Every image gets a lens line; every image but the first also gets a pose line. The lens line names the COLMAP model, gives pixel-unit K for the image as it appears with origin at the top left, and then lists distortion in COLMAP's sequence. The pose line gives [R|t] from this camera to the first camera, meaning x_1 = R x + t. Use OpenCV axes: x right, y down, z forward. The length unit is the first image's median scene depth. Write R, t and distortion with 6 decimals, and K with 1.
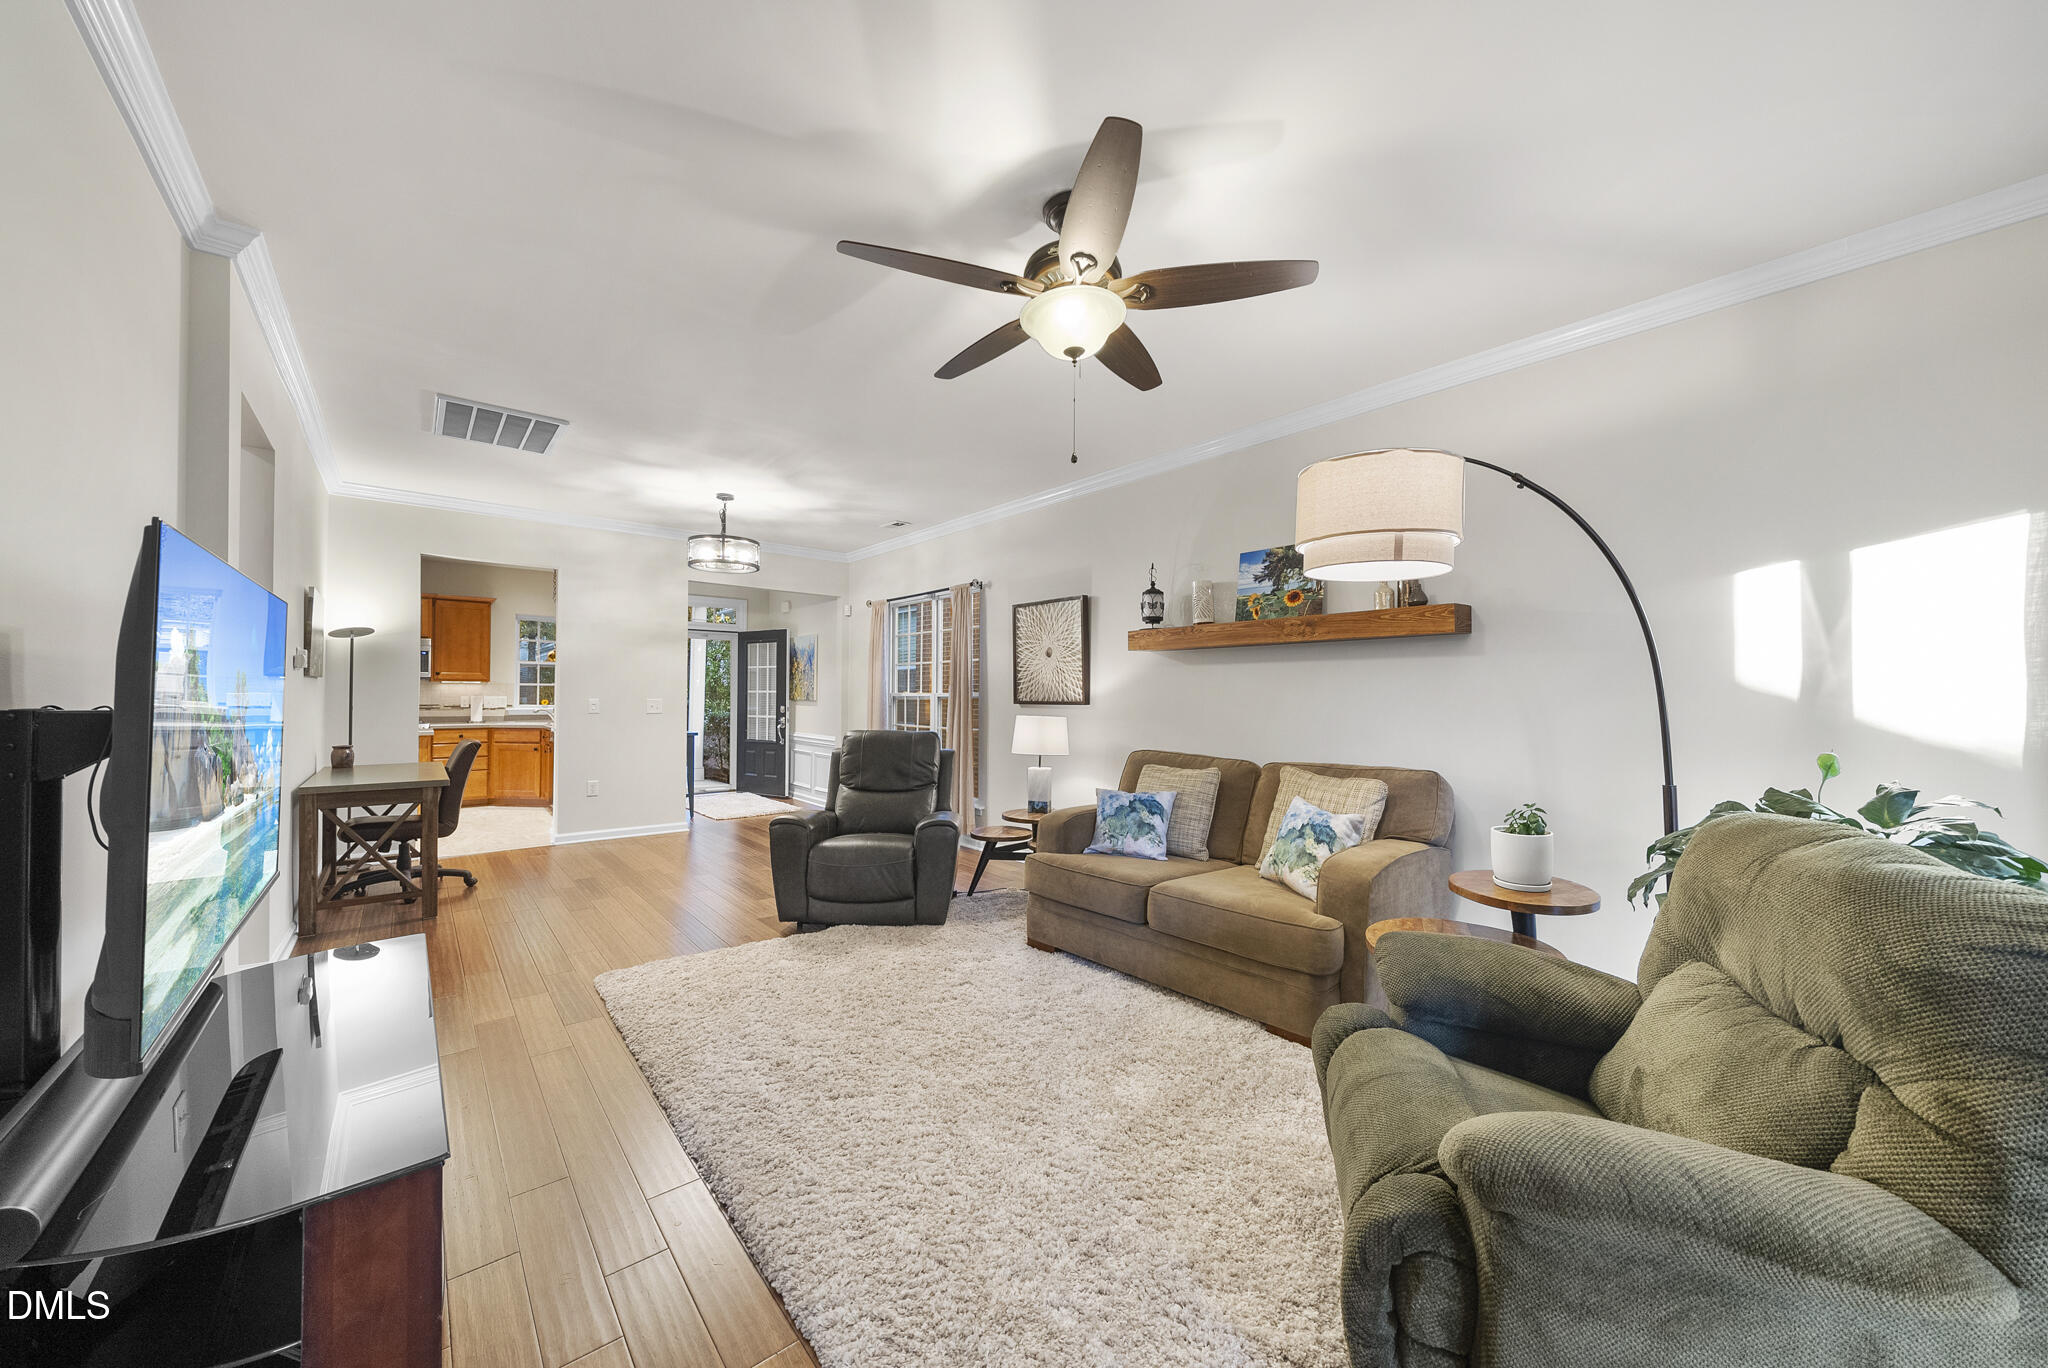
lens RADIAL K [[703.9, 0, 1014.6], [0, 703.9, 694.3], [0, 0, 1]] dist [-0.005510, -0.000361]
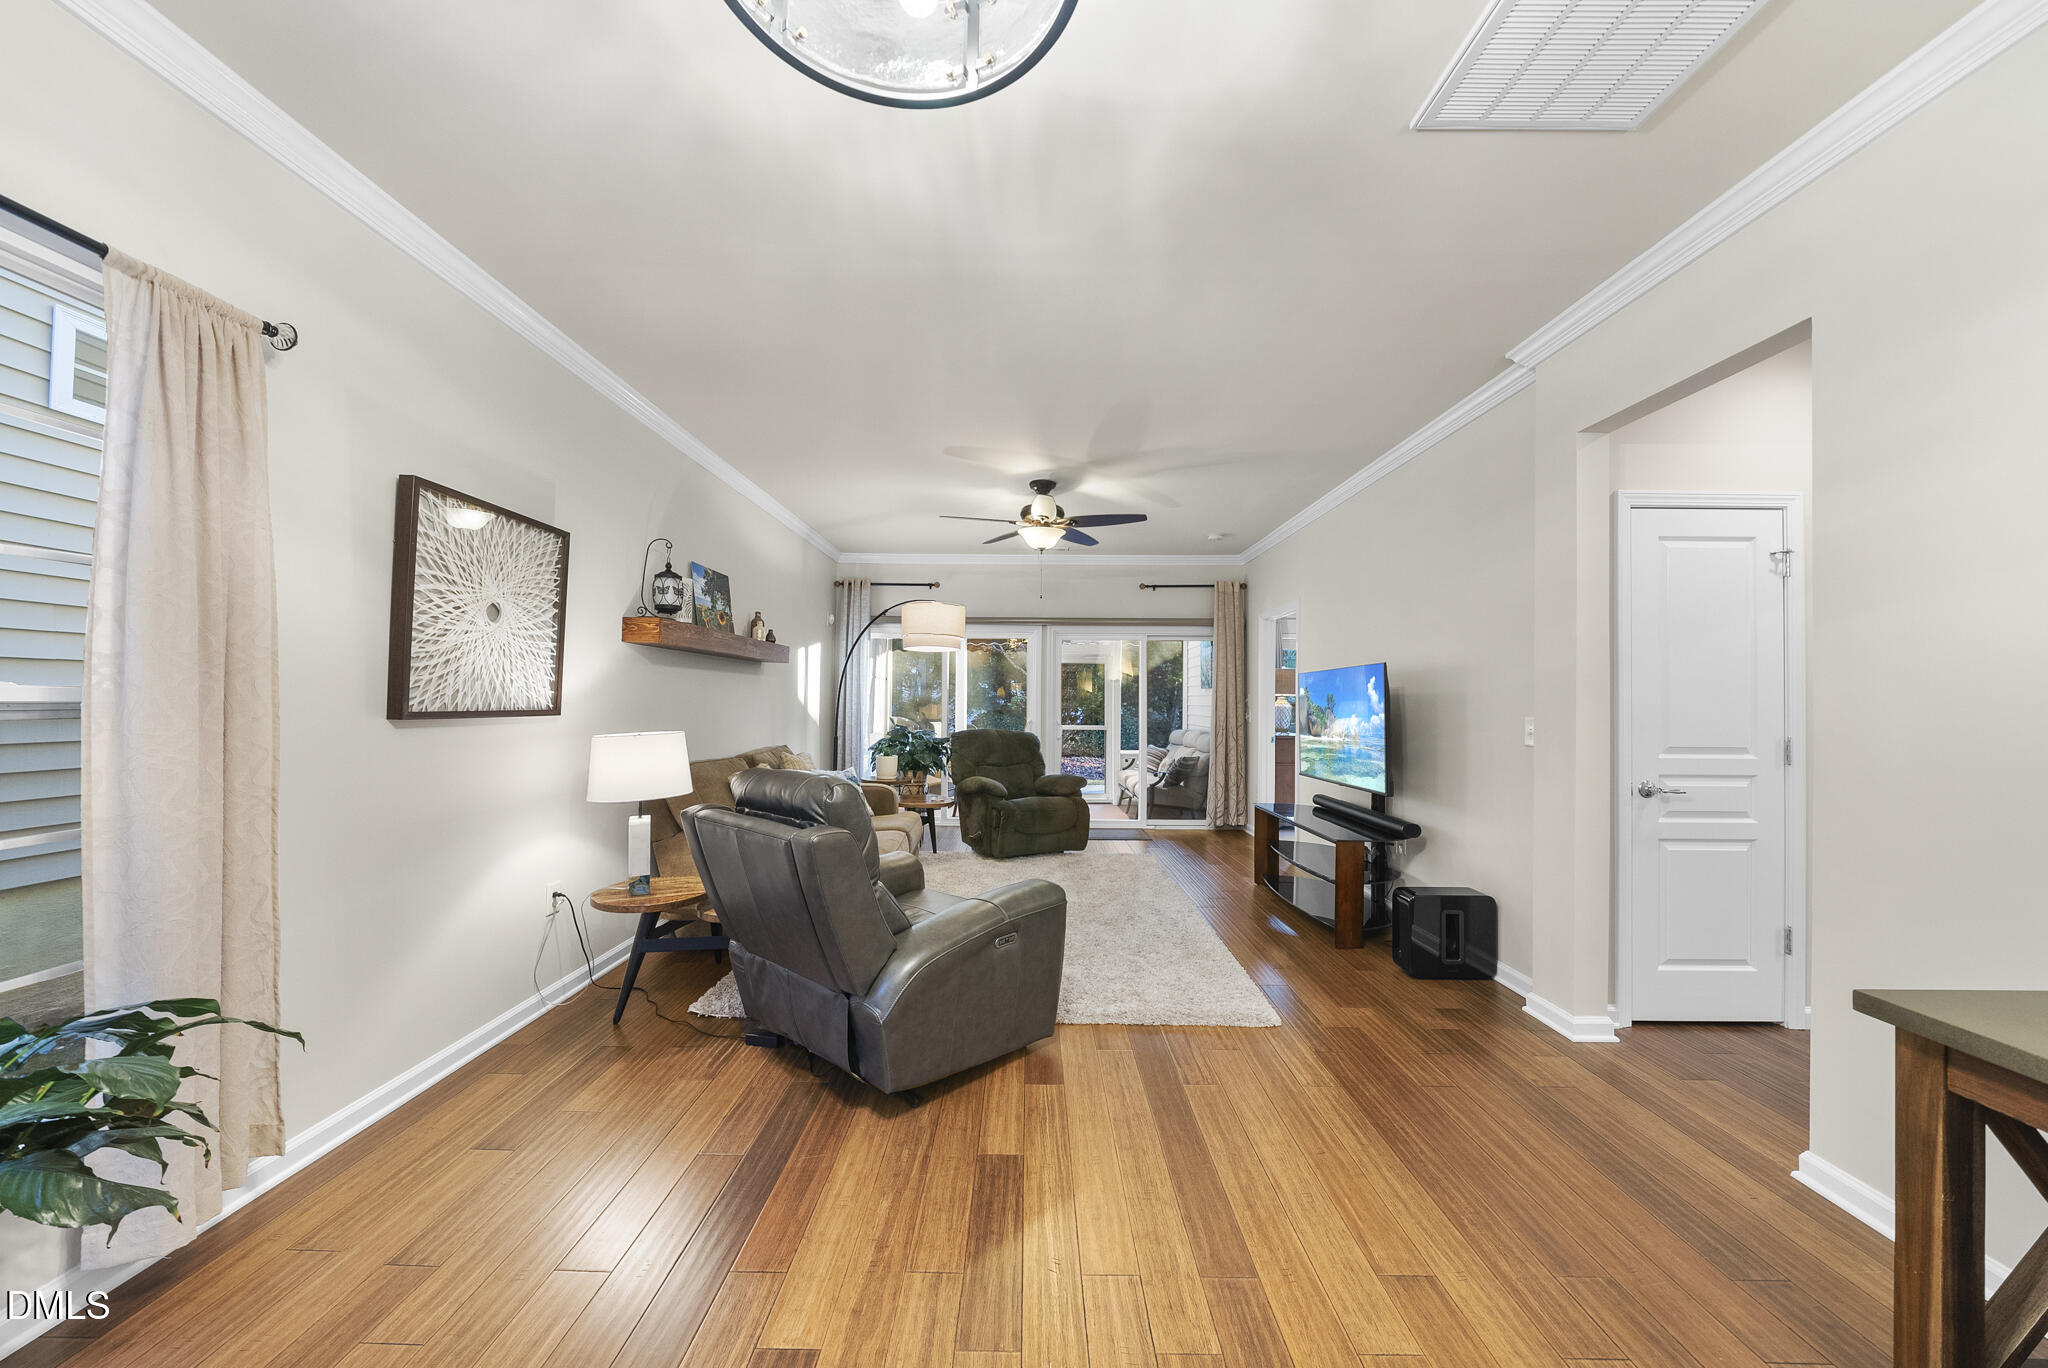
lens RADIAL K [[703.9, 0, 1021.5], [0, 703.9, 696.0], [0, 0, 1]] dist [-0.005510, -0.000361]
pose [[-0.745635, -0.003951, 0.666343, -0.587267], [-0.015773, 0.999807, -0.011721, -0.000736], [-0.666168, -0.019250, -0.745553, 1.175878]]
